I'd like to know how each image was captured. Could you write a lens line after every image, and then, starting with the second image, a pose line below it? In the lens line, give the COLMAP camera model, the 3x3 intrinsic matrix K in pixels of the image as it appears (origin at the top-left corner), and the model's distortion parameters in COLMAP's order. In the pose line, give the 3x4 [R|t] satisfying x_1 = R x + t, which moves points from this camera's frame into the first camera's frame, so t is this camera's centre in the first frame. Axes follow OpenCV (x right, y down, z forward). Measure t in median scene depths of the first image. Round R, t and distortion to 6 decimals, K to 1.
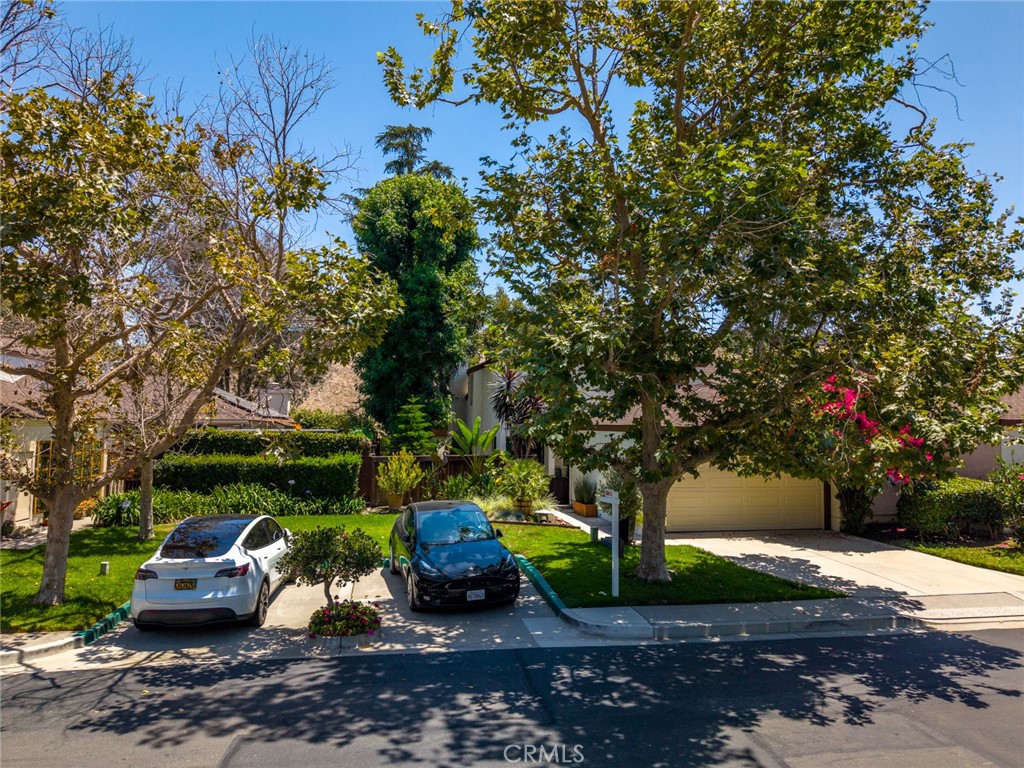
lens RADIAL K [[679.0, 0, 512.0], [0, 679.0, 384.0], [0, 0, 1]] dist [0.020326, -0.015401]
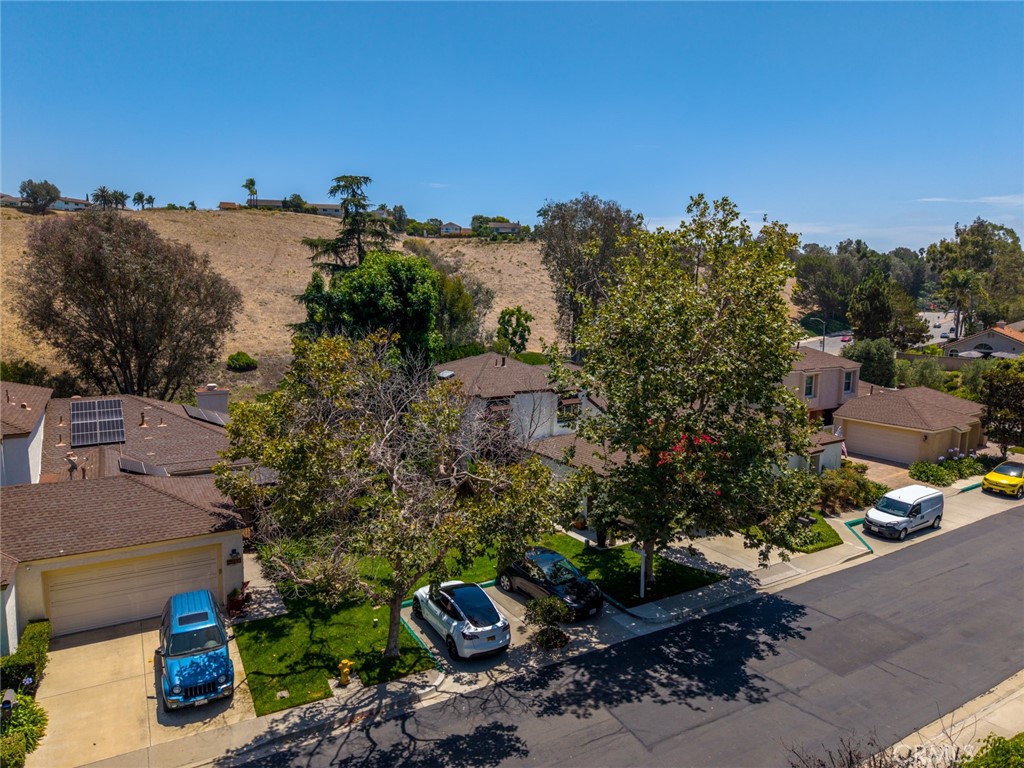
lens RADIAL K [[679.0, 0, 512.0], [0, 679.0, 384.0], [0, 0, 1]] dist [0.020326, -0.015401]
pose [[0.929082, -0.048579, 0.366670, -1.254493], [-0.027328, 0.979612, 0.199031, -0.963961], [-0.368863, -0.194936, 0.908812, -0.826468]]
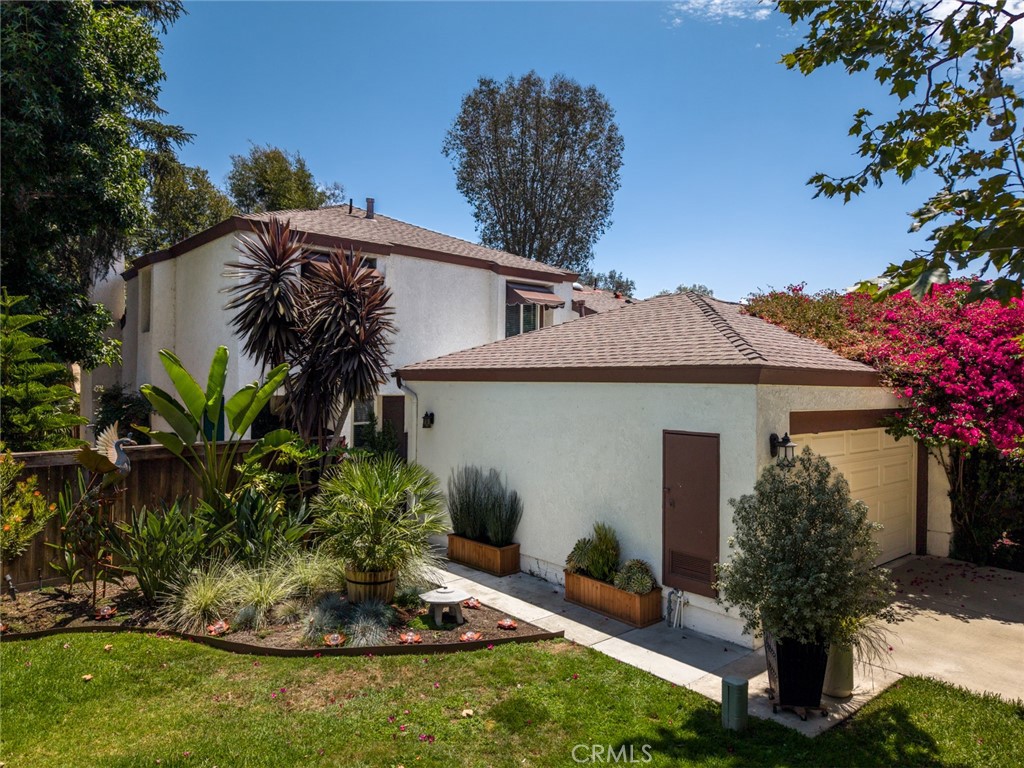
lens RADIAL K [[679.0, 0, 512.0], [0, 679.0, 384.0], [0, 0, 1]] dist [0.020326, -0.015401]
pose [[0.877777, -0.008430, 0.478995, -0.220131], [-0.026903, 0.997400, 0.066854, 0.097406], [-0.478313, -0.071569, 0.875268, 1.428180]]
